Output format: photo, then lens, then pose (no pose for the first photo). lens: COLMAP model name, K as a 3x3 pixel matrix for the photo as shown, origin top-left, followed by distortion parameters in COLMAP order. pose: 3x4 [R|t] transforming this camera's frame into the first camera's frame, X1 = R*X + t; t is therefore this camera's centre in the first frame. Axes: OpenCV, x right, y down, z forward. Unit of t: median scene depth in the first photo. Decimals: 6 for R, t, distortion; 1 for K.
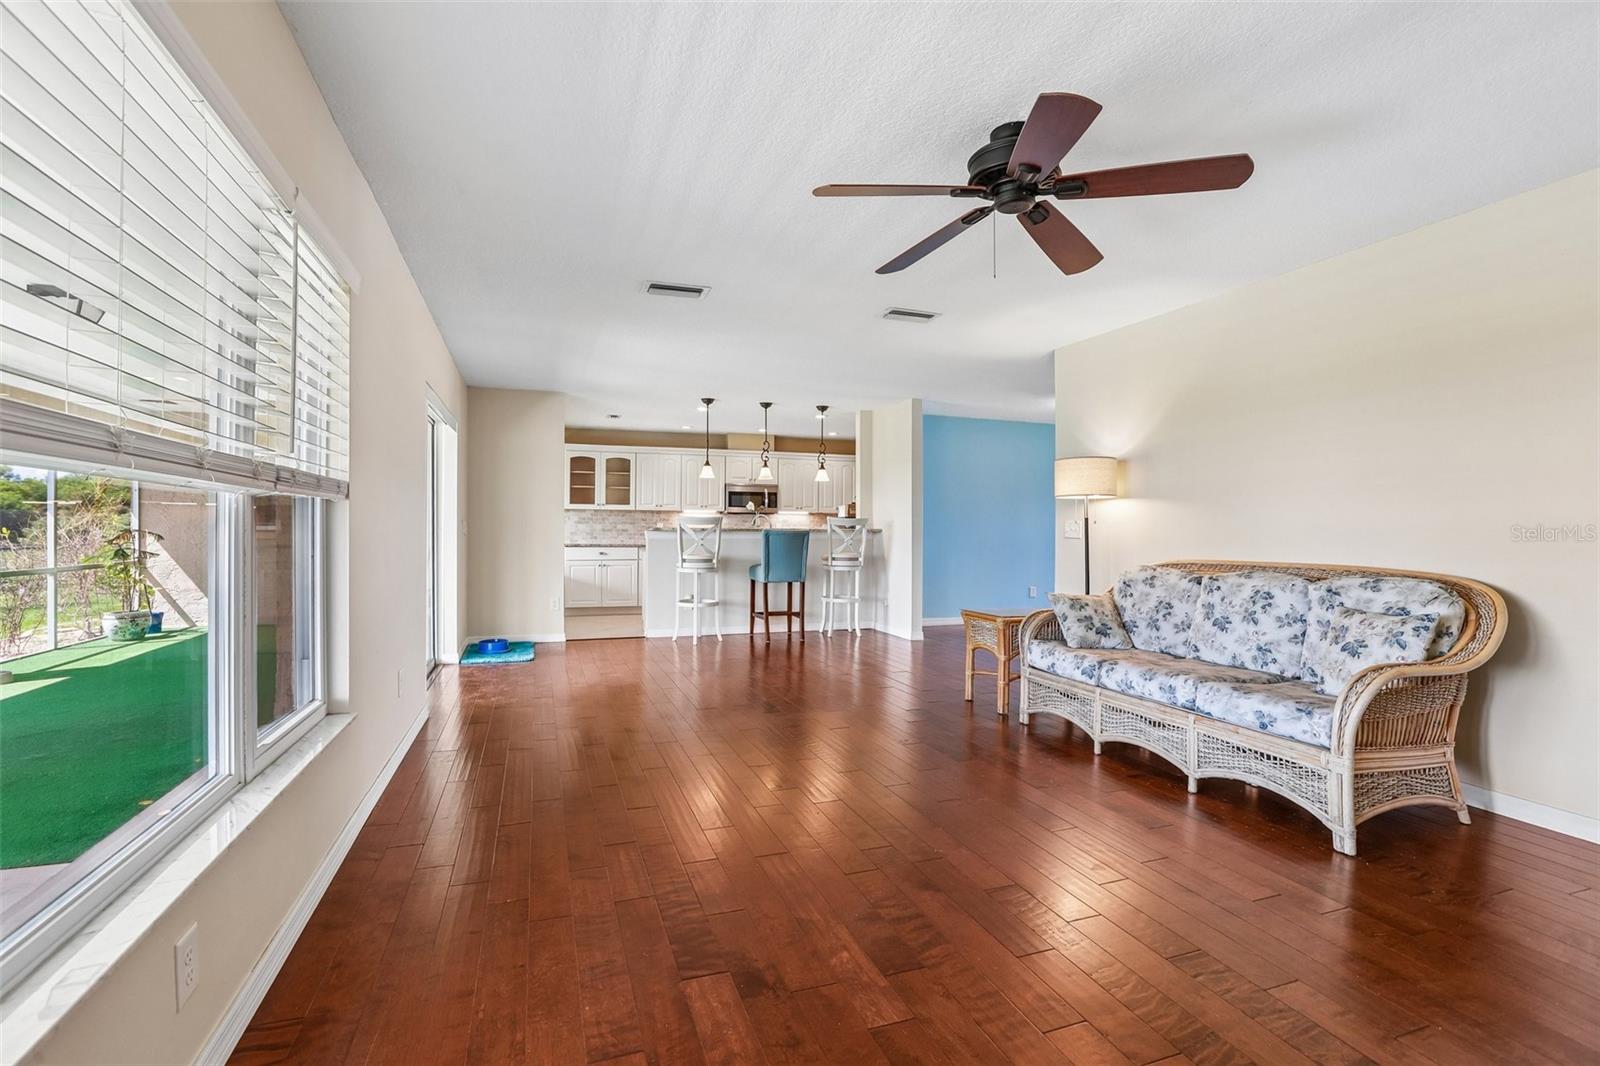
lens RADIAL K [[737.5, 0, 793.2], [0, 737.5, 550.1], [0, 0, 1]] dist [-0.048110, 0.017288]
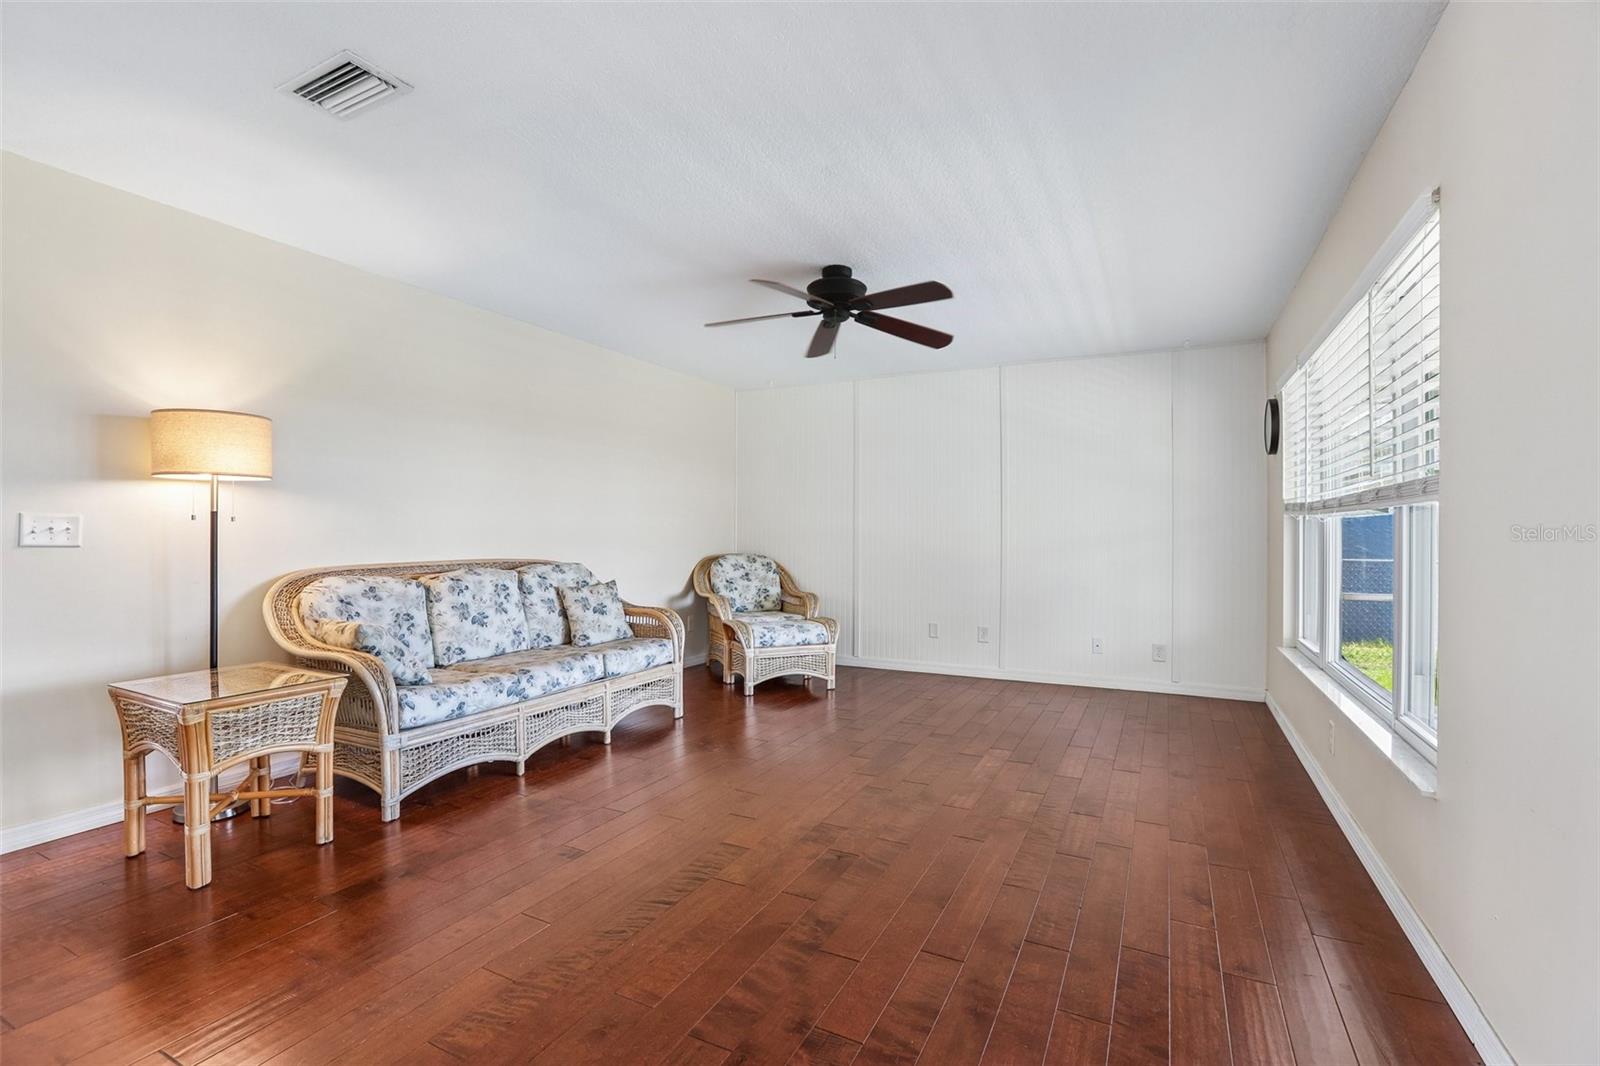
lens RADIAL K [[737.5, 0, 793.2], [0, 737.5, 550.1], [0, 0, 1]] dist [-0.048110, 0.017288]
pose [[-0.690842, -0.024108, 0.722603, -0.516370], [0.013231, 0.998855, 0.045974, -0.045139], [-0.722884, 0.041321, -0.689732, 1.479787]]
